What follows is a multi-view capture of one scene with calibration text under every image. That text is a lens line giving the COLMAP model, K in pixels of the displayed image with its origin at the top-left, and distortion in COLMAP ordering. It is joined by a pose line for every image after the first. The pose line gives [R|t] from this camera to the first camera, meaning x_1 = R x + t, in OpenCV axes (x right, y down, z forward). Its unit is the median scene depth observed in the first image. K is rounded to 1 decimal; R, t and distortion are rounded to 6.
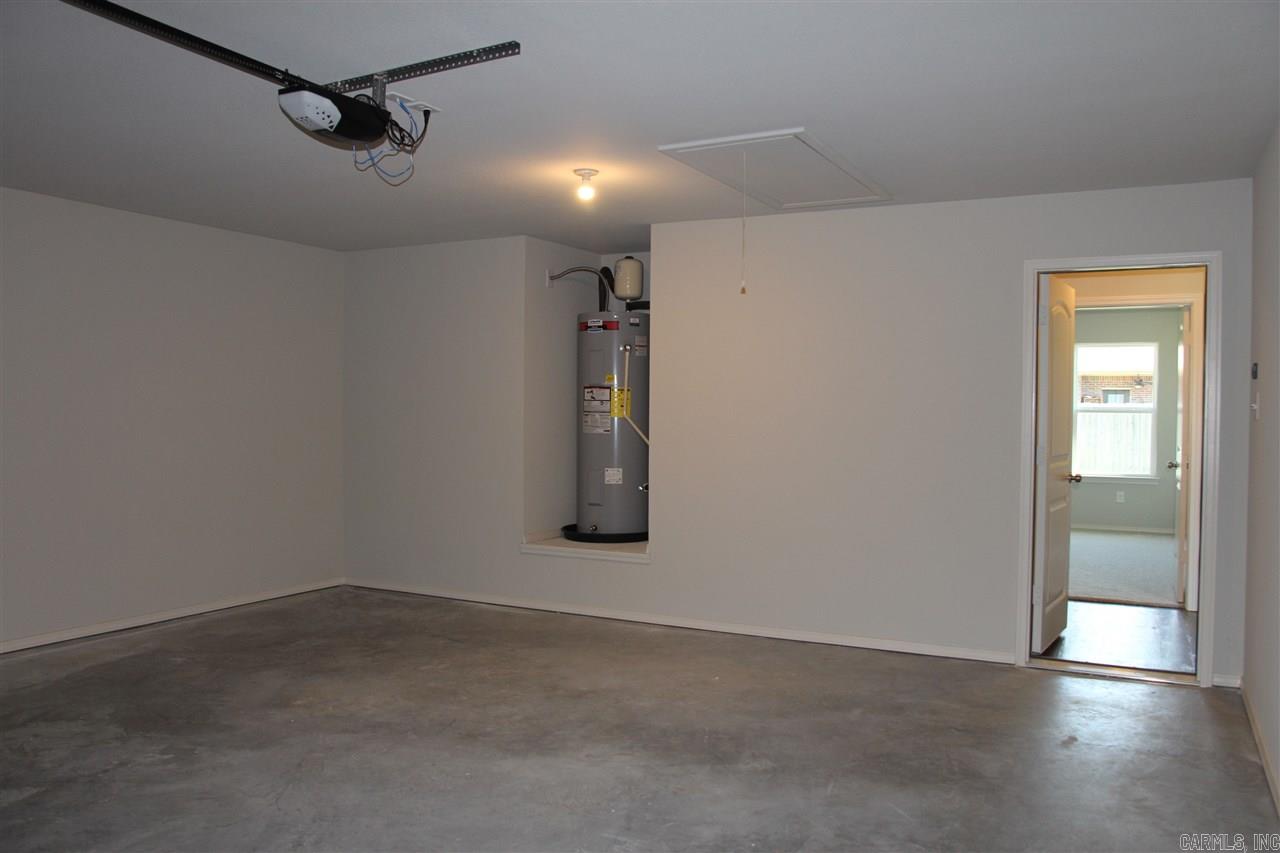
lens RADIAL K [[1005.3, 0, 643.5], [0, 1005.3, 428.6], [0, 0, 1]] dist [-0.105062, 0.066070]
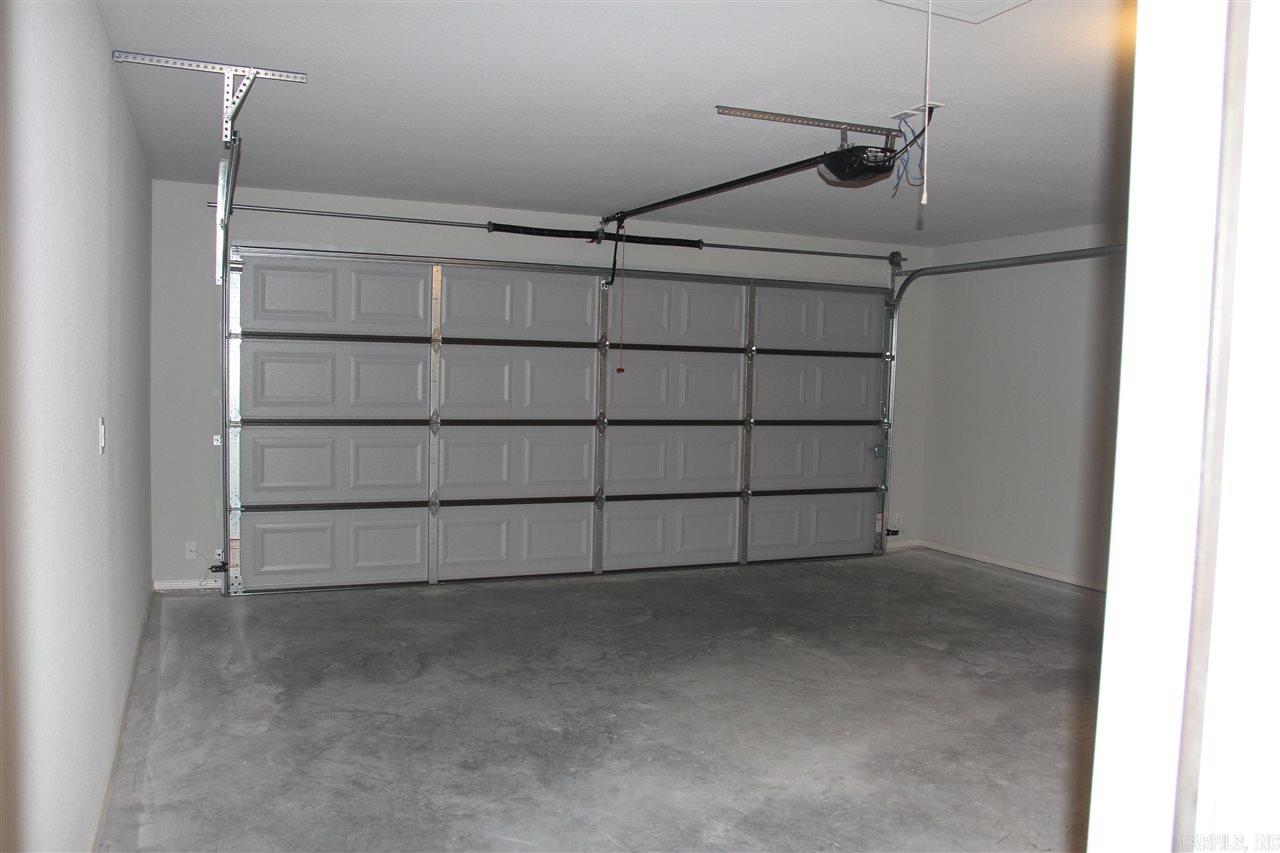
lens RADIAL K [[1005.3, 0, 639.5], [0, 1005.3, 425.2], [0, 0, 1]] dist [-0.105062, 0.066070]
pose [[-0.617786, 0.021514, -0.786052, 0.775883], [-0.051498, 0.996373, 0.067745, -0.044979], [0.784658, 0.082332, -0.614437, 1.408941]]
